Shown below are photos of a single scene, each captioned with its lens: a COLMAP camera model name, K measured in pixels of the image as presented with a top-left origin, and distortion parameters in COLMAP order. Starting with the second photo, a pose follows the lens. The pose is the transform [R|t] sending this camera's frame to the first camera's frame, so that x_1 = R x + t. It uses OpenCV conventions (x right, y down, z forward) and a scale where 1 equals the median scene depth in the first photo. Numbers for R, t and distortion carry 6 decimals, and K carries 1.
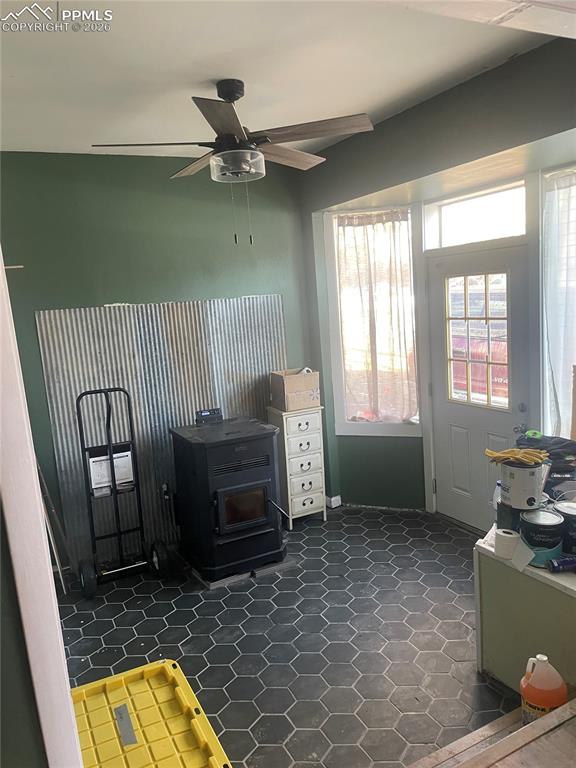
lens RADIAL K [[584.2, 0, 289.2], [0, 584.2, 388.6], [0, 0, 1]] dist [0.051728, -0.087165]
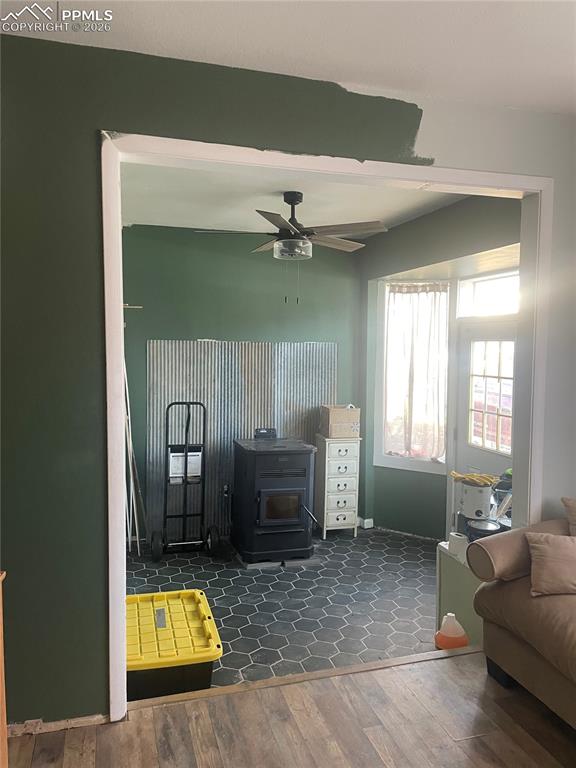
lens RADIAL K [[584.2, 0, 288.4], [0, 584.2, 379.7], [0, 0, 1]] dist [0.051728, -0.087165]
pose [[0.979777, 0.097205, -0.174896, 0.125015], [-0.113779, 0.989658, -0.087357, 0.038513], [0.164596, 0.105489, 0.980704, -0.244590]]
